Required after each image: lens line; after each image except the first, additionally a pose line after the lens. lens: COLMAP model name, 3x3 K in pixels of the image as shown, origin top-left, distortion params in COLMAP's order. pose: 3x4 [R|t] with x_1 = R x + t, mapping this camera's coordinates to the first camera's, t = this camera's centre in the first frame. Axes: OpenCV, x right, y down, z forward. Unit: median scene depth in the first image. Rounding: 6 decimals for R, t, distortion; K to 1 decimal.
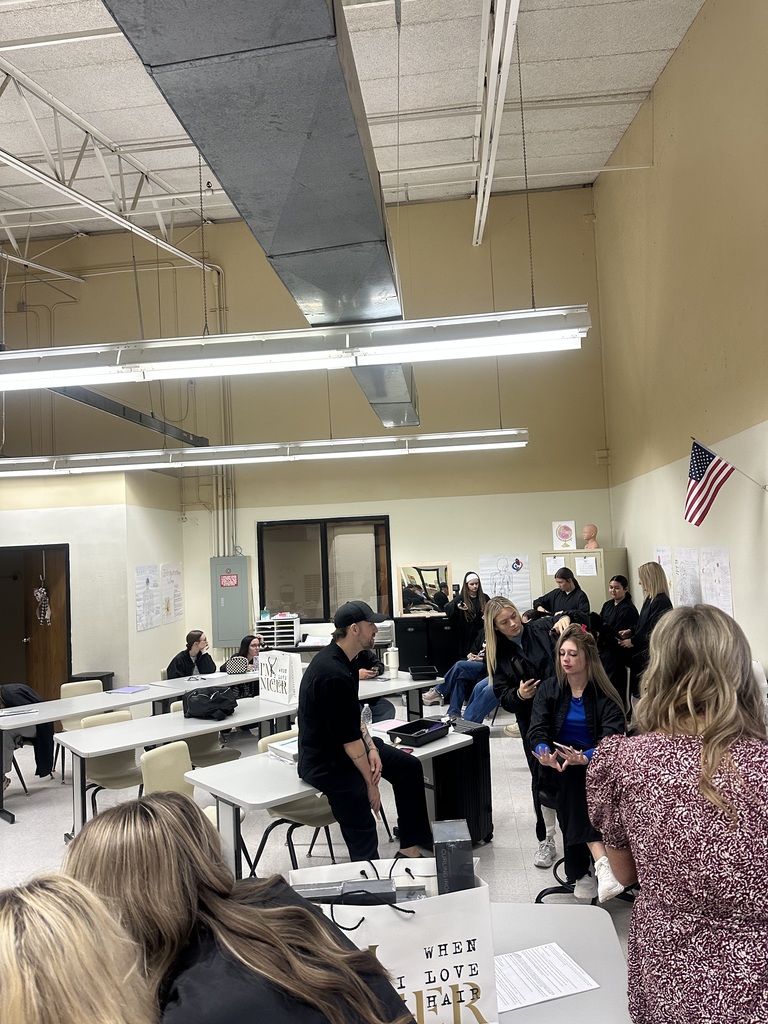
lens RADIAL K [[698.5, 0, 385.1], [0, 698.5, 514.0], [0, 0, 1]] dist [0.004163, 0.000323]
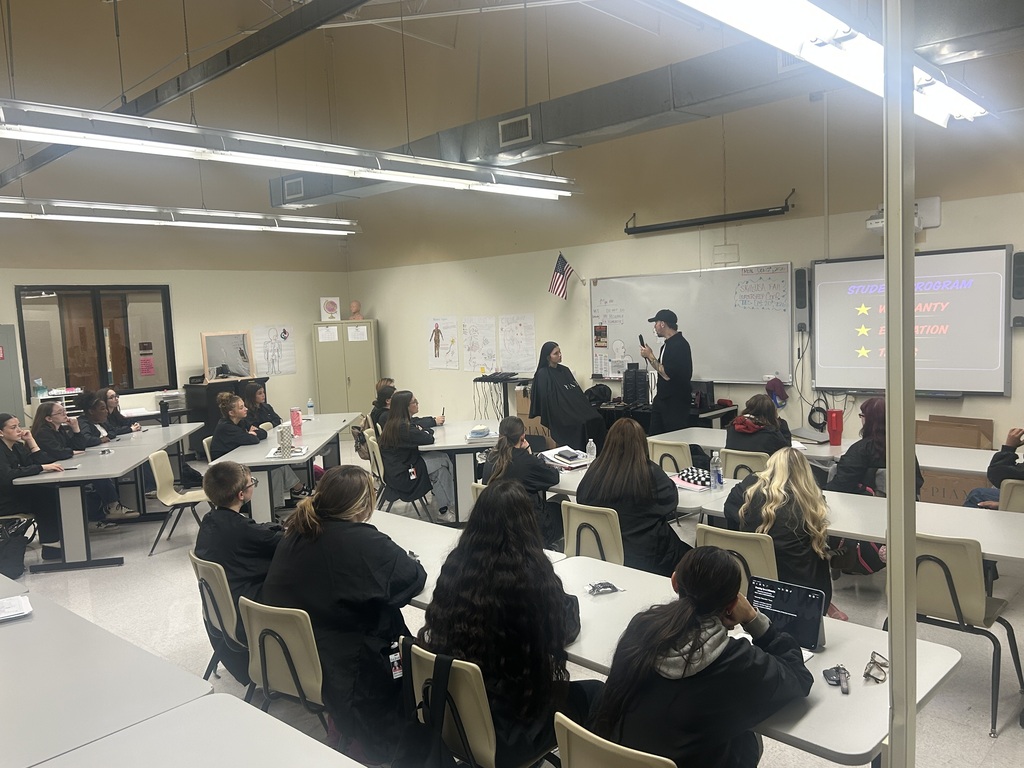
lens RADIAL K [[789.0, 0, 513.9], [0, 789.0, 384.8], [0, 0, 1]] dist [0.002135, -0.001546]
pose [[0.589200, -0.050537, 0.806405, -0.676198], [-0.032479, 0.995754, 0.086135, 0.033307], [-0.807334, -0.076942, 0.585057, -0.073267]]
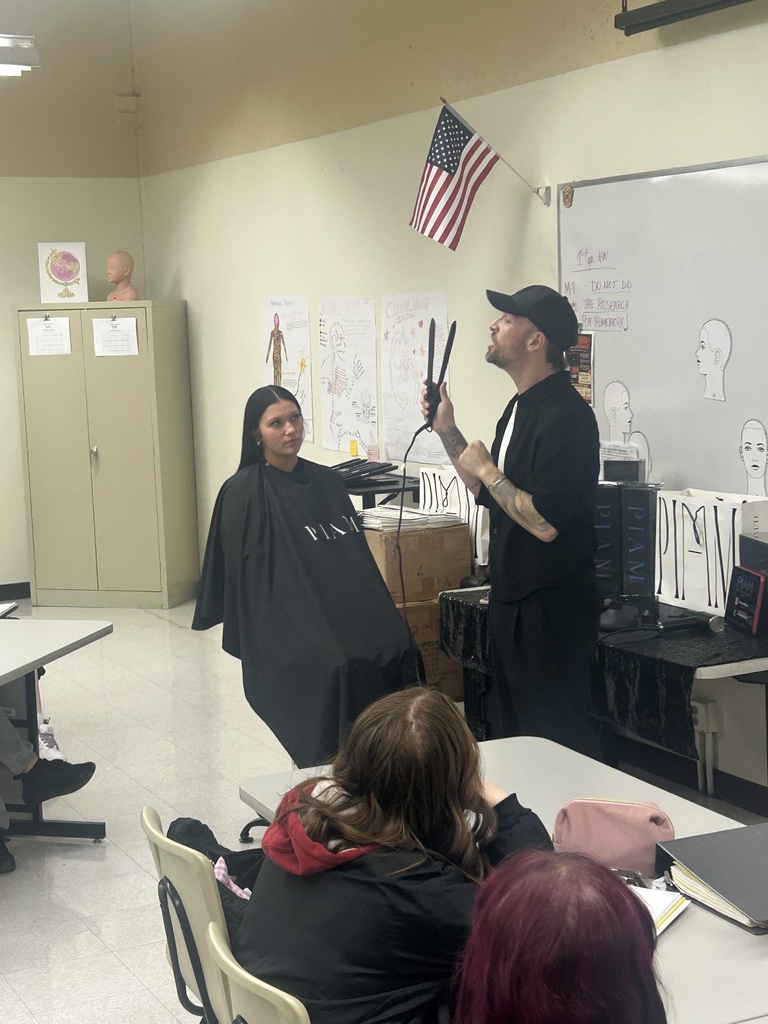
lens RADIAL K [[1709.6, 0, 383.3], [0, 1709.6, 513.5], [0, 0, 1]] dist [0.024466, 0.000000]
pose [[0.837796, -0.045725, 0.544066, -0.206083], [-0.040313, 0.988587, 0.145160, 0.014796], [-0.544493, -0.143547, 0.826390, -0.110852]]
